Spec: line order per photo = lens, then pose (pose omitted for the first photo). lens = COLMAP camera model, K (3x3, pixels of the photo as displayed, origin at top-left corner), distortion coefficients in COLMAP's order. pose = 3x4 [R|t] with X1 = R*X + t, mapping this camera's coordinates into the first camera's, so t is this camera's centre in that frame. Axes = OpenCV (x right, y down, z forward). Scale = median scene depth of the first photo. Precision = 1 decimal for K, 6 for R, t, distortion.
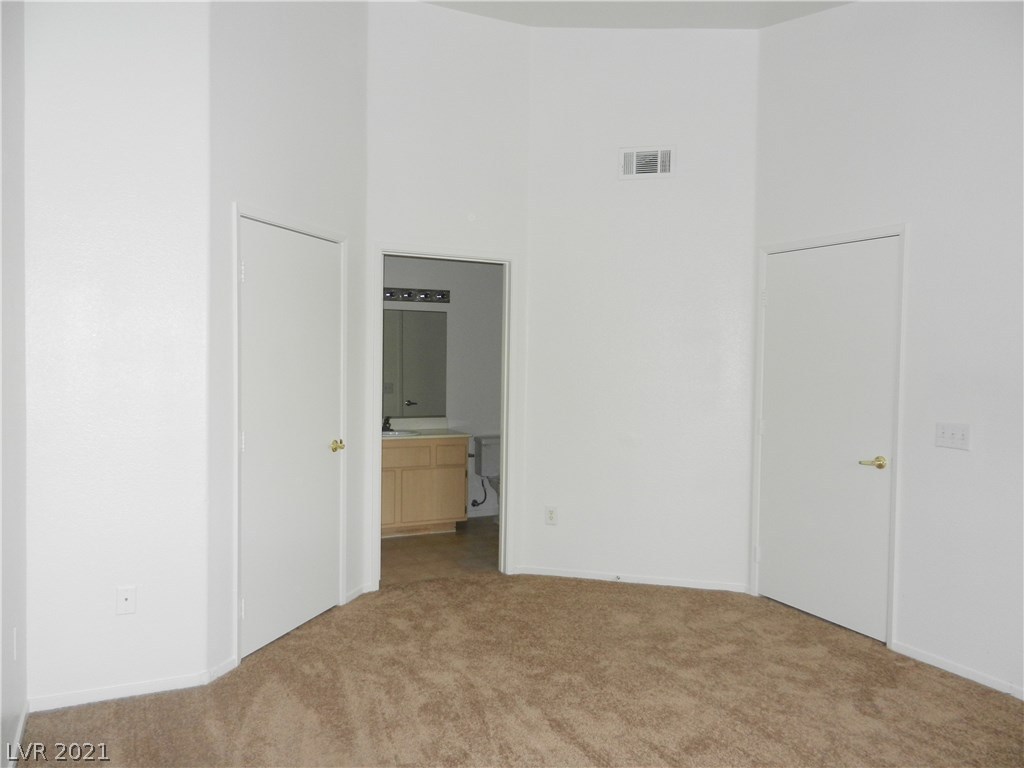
lens RADIAL K [[766.9, 0, 506.9], [0, 766.9, 380.8], [0, 0, 1]] dist [0.009706, 0.002149]
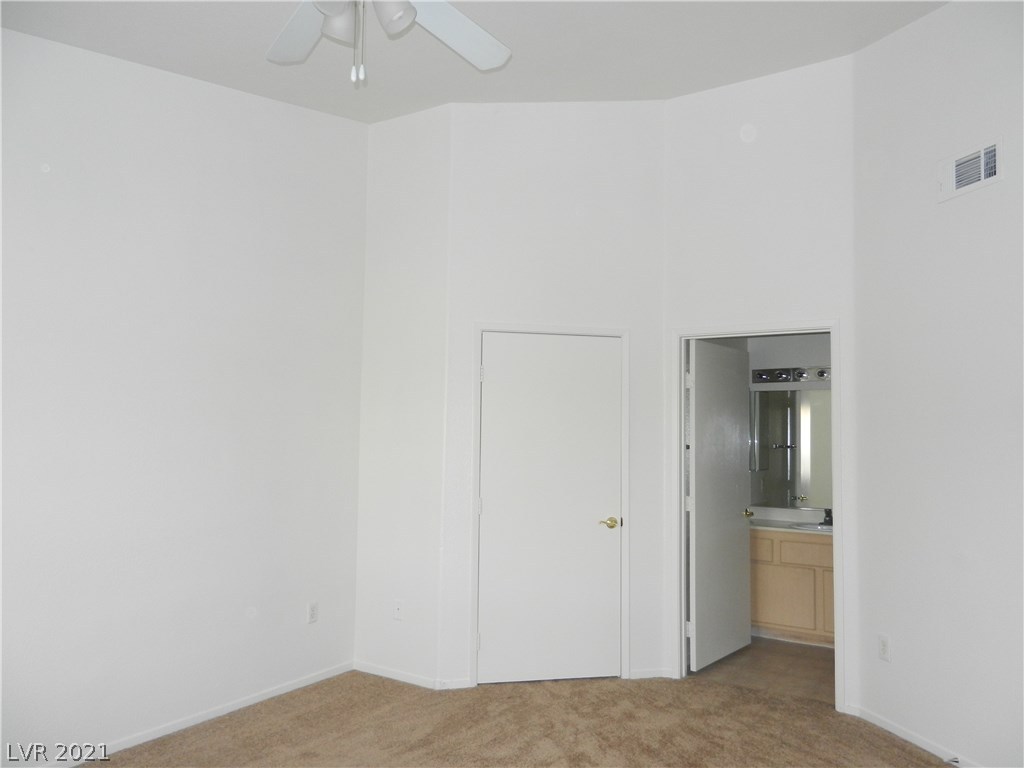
lens RADIAL K [[766.9, 0, 508.6], [0, 766.9, 386.3], [0, 0, 1]] dist [0.009706, 0.002149]
pose [[0.507425, -0.063275, -0.859369, 0.630809], [-0.030014, 0.995397, -0.091012, -0.004832], [0.861173, 0.071975, 0.503191, 0.310201]]
